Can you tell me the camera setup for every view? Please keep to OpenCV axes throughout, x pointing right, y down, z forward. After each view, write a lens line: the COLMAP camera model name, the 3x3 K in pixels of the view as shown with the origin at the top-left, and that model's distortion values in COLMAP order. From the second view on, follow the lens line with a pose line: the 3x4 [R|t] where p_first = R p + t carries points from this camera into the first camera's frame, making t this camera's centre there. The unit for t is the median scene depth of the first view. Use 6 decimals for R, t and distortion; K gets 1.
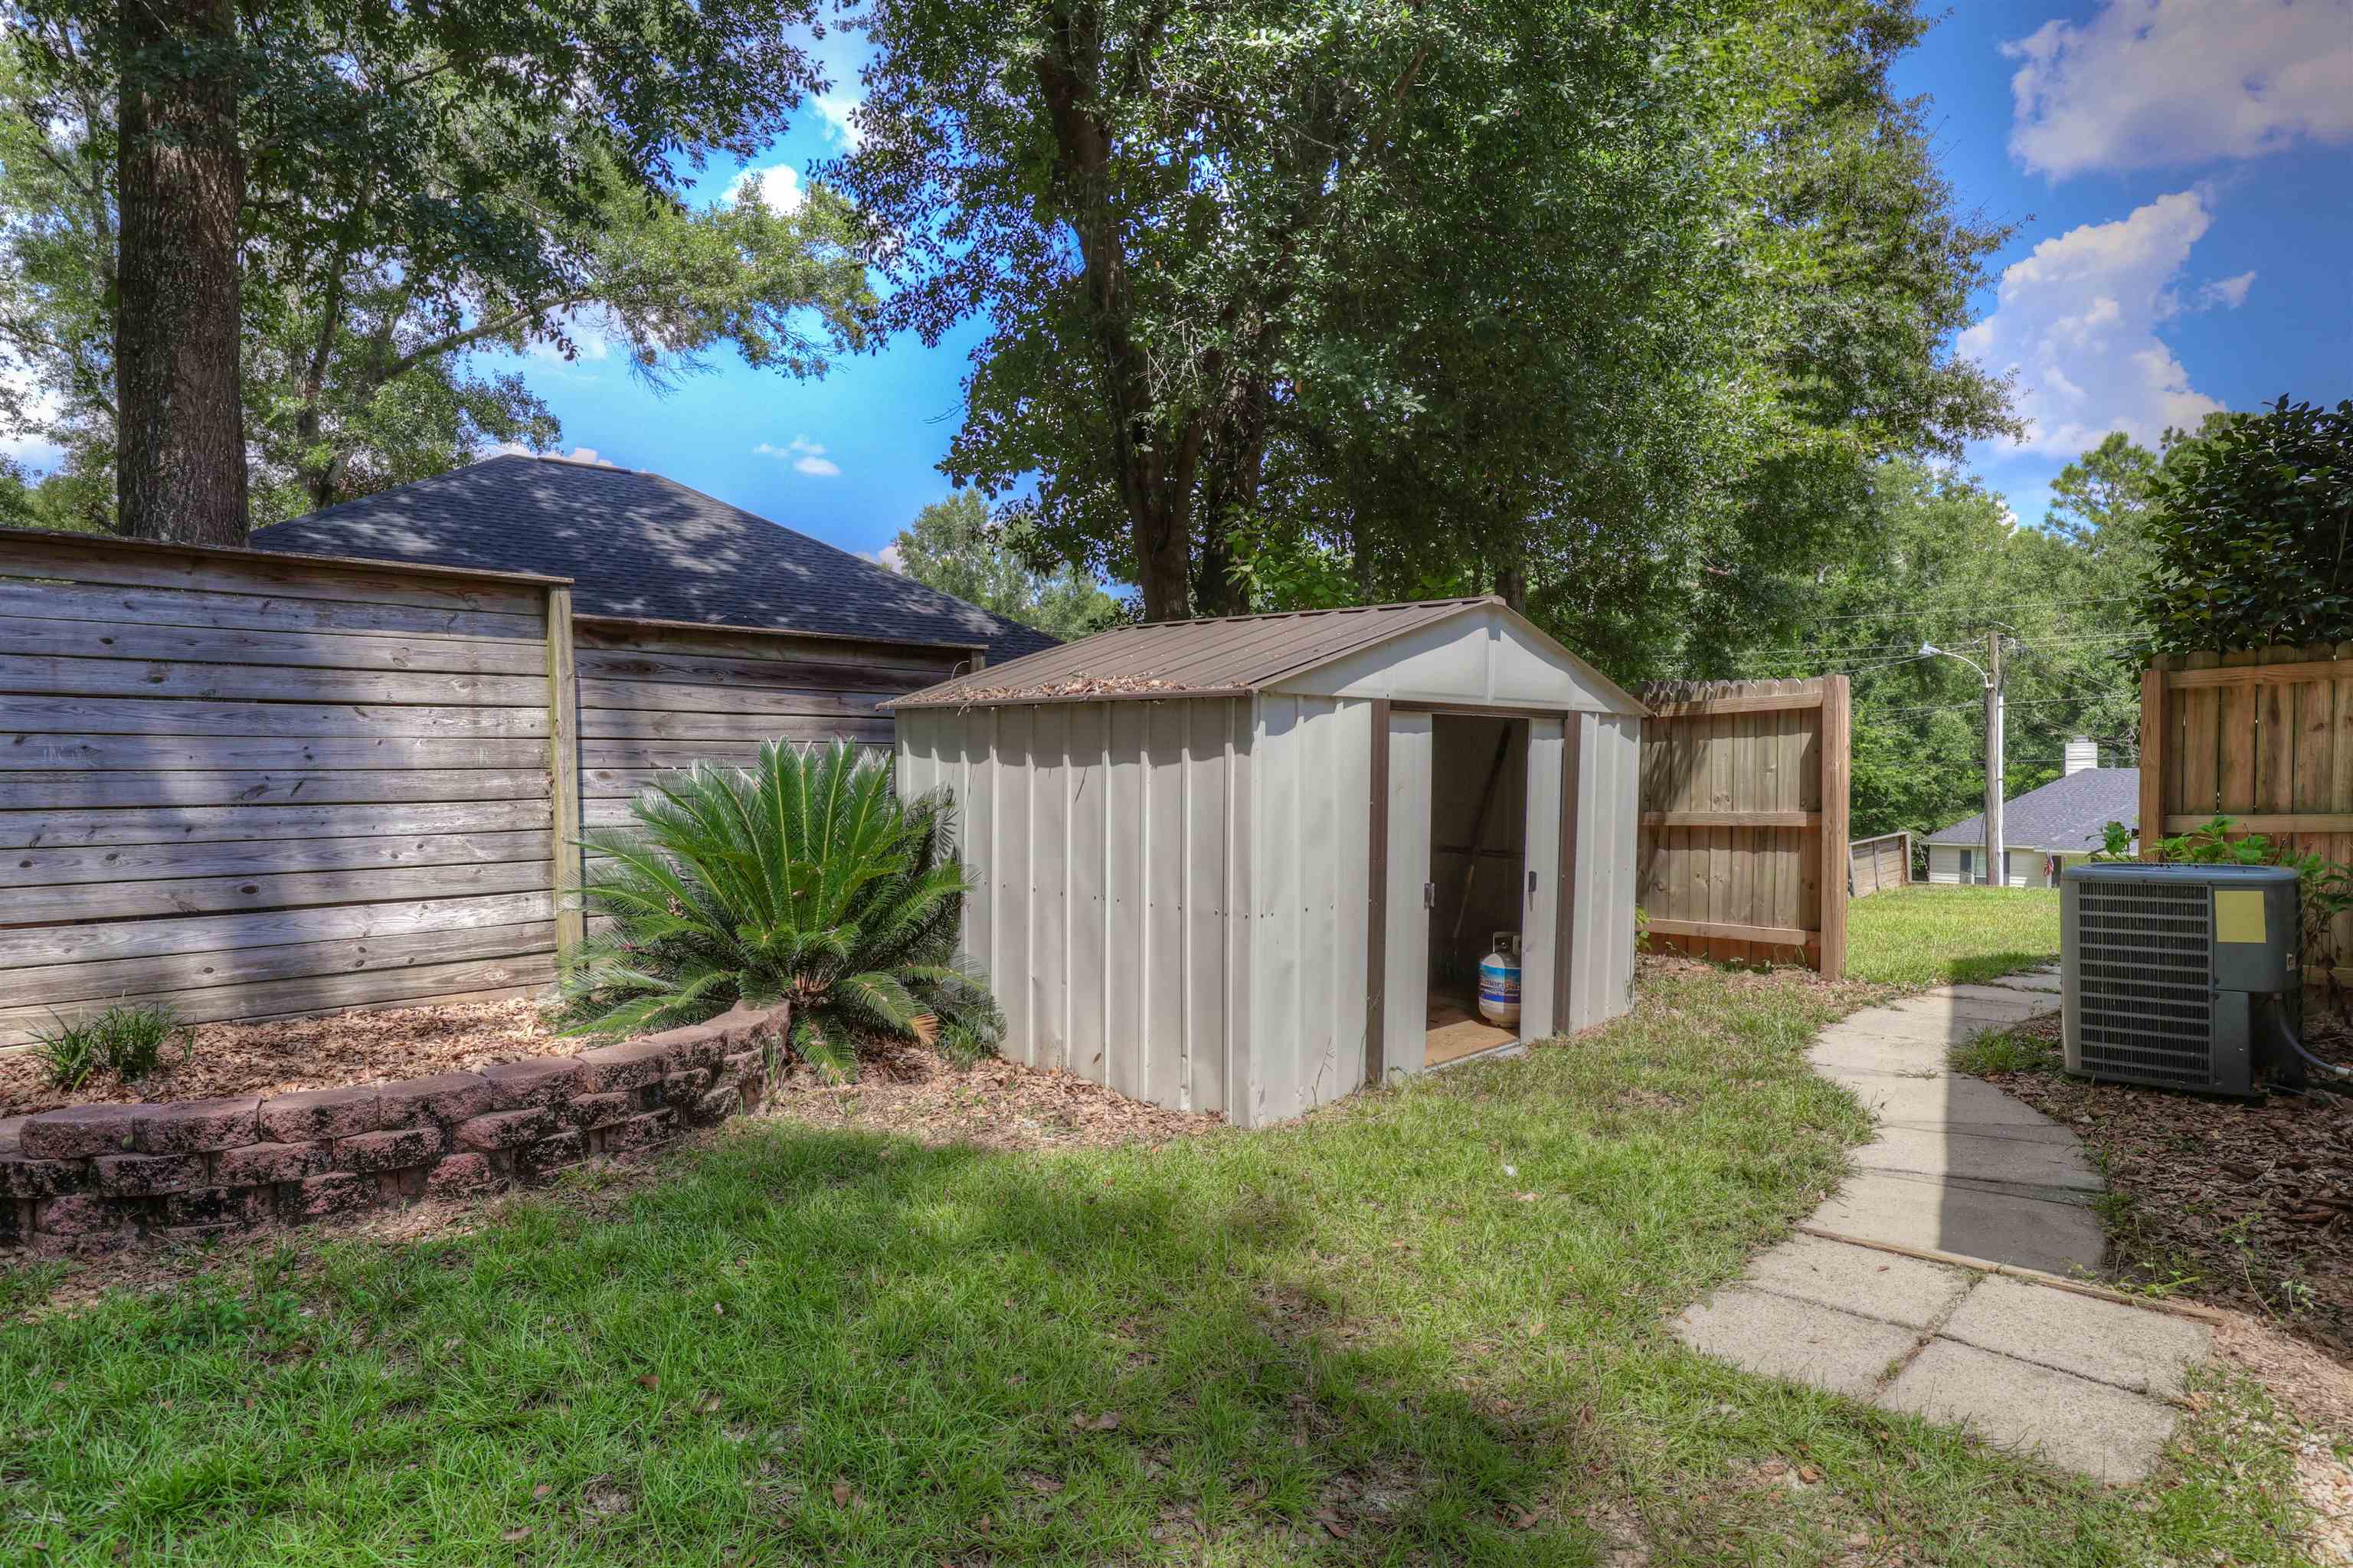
lens RADIAL K [[1291.8, 0, 1176.8], [0, 1291.8, 774.7], [0, 0, 1]] dist [0.000483, 0.000109]
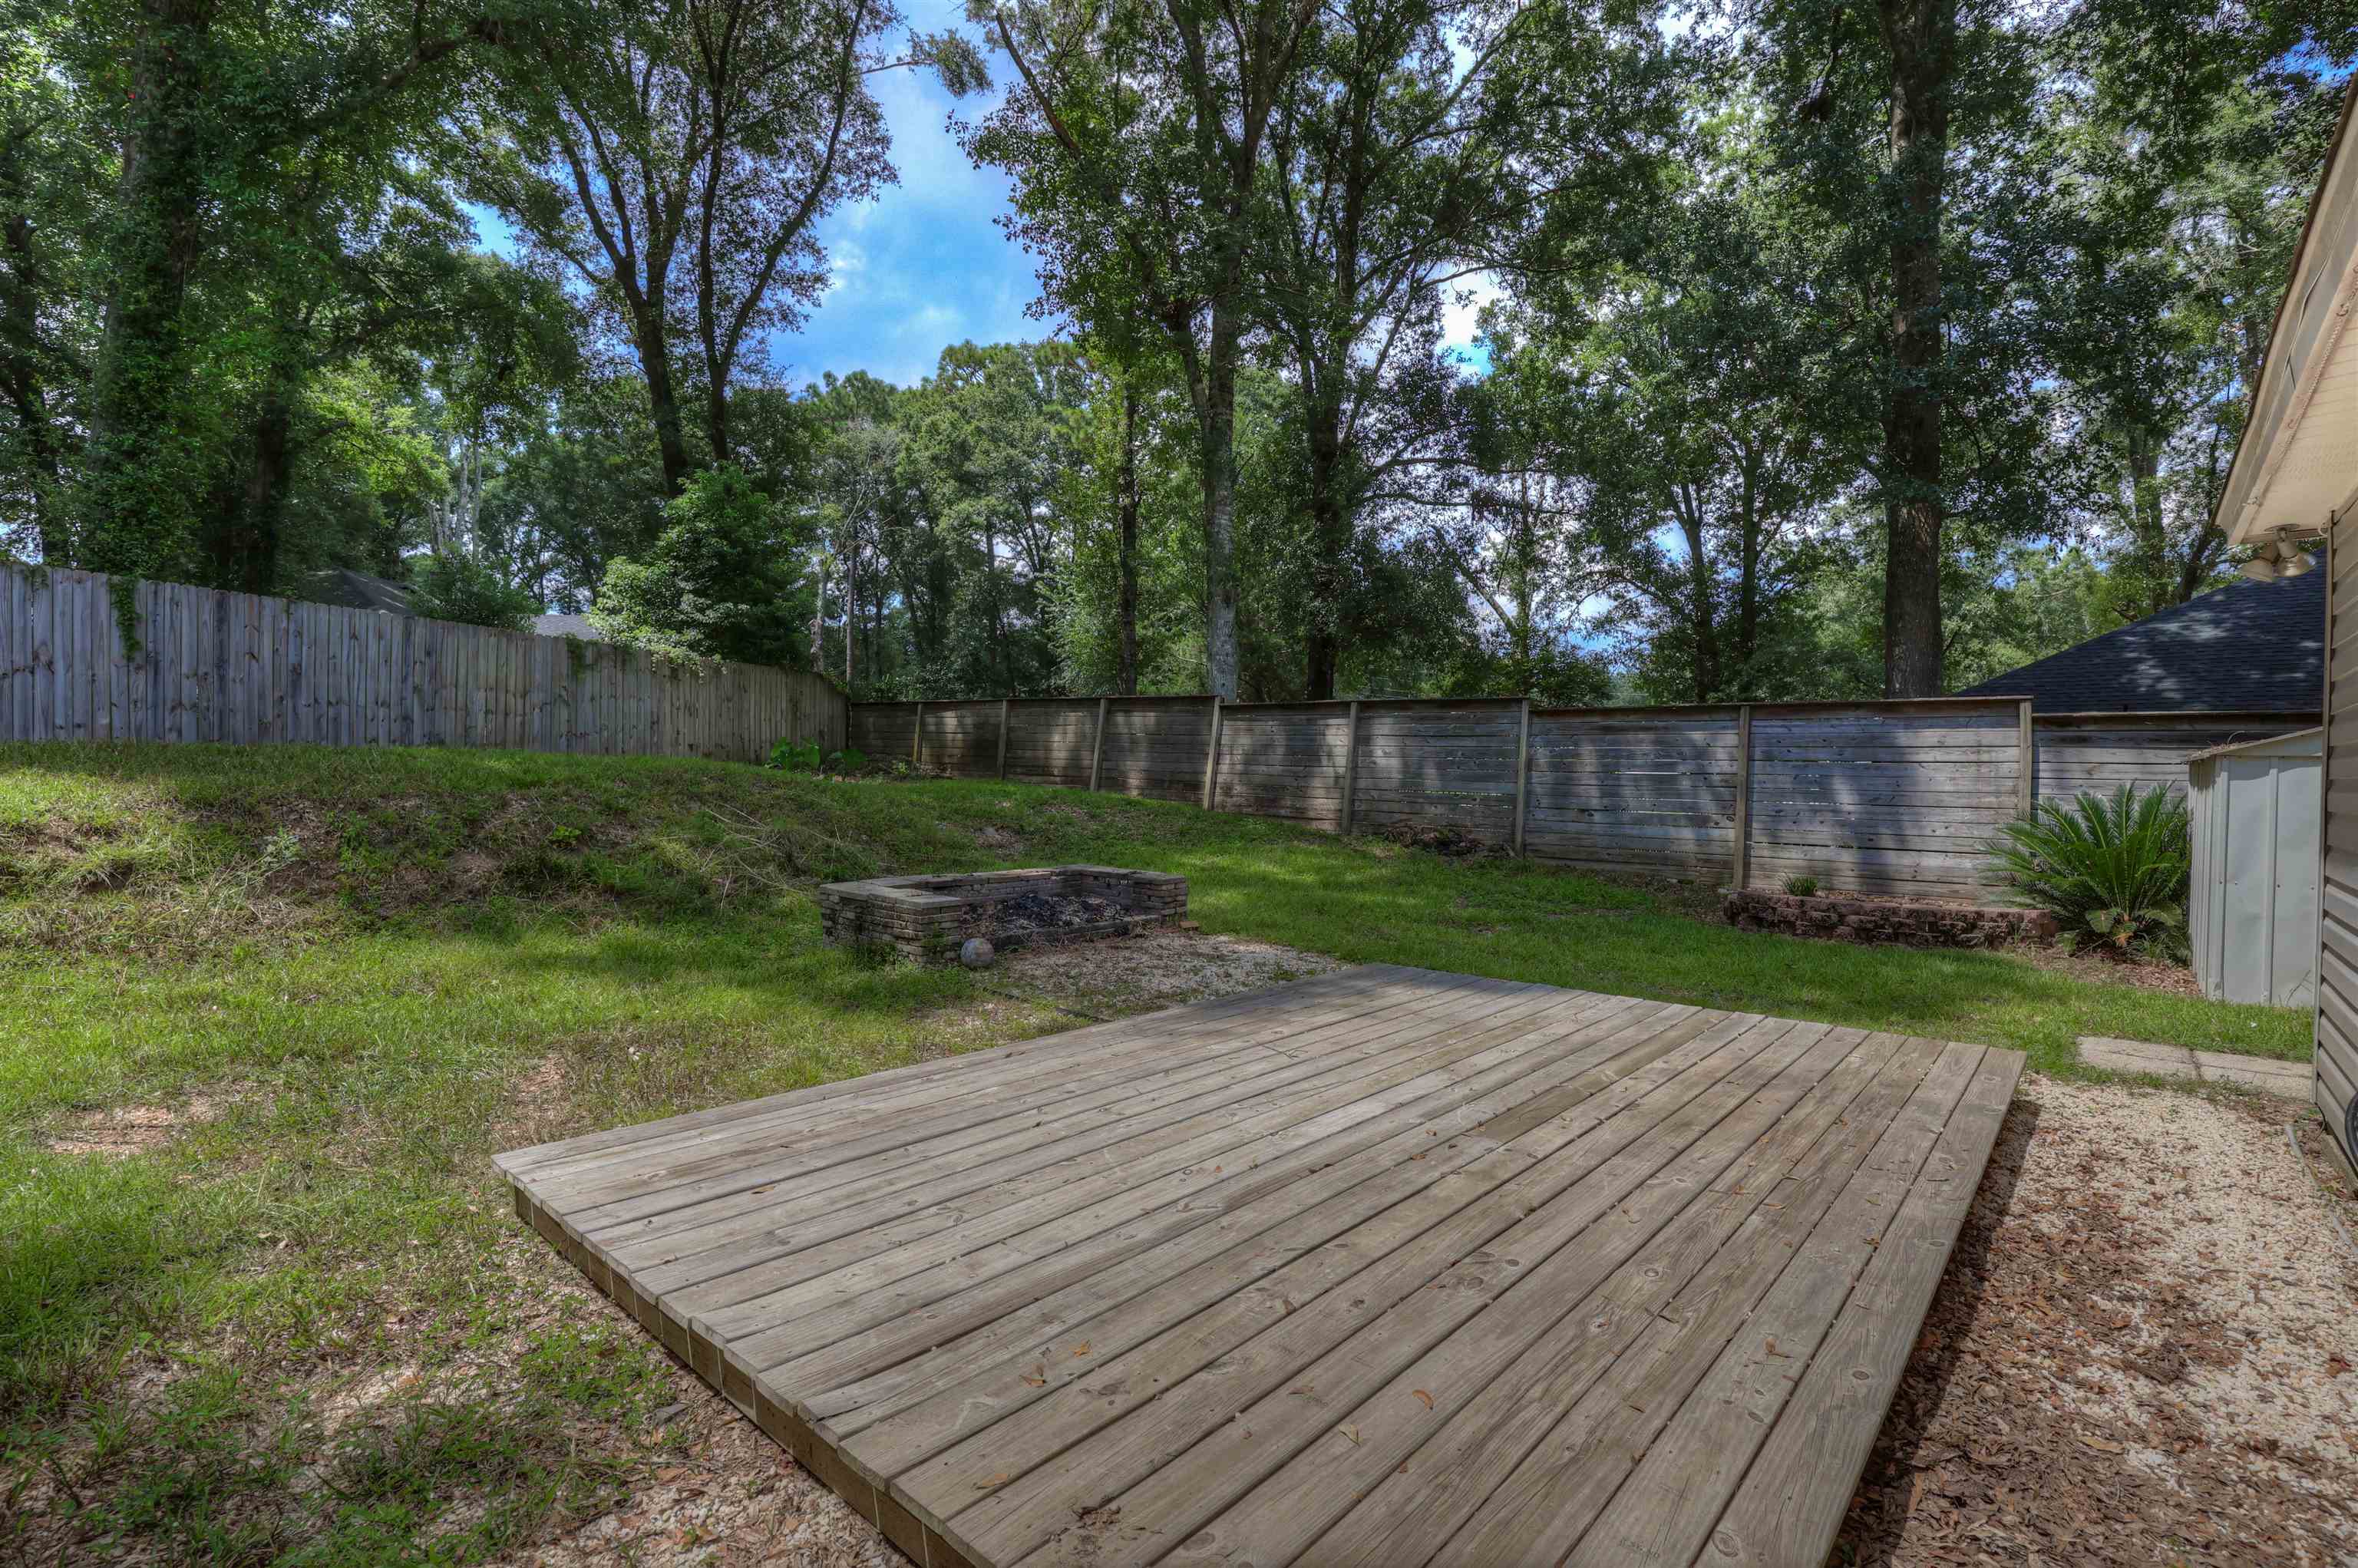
lens RADIAL K [[1083.5, 0, 1176.2], [0, 1083.5, 784.3], [0, 0, 1]] dist [-0.029811, 0.002011]
pose [[0.080477, 0.010375, -0.996703, 1.085032], [-0.027577, 0.999586, 0.008179, 0.003137], [0.996375, 0.026828, 0.080729, -0.425656]]
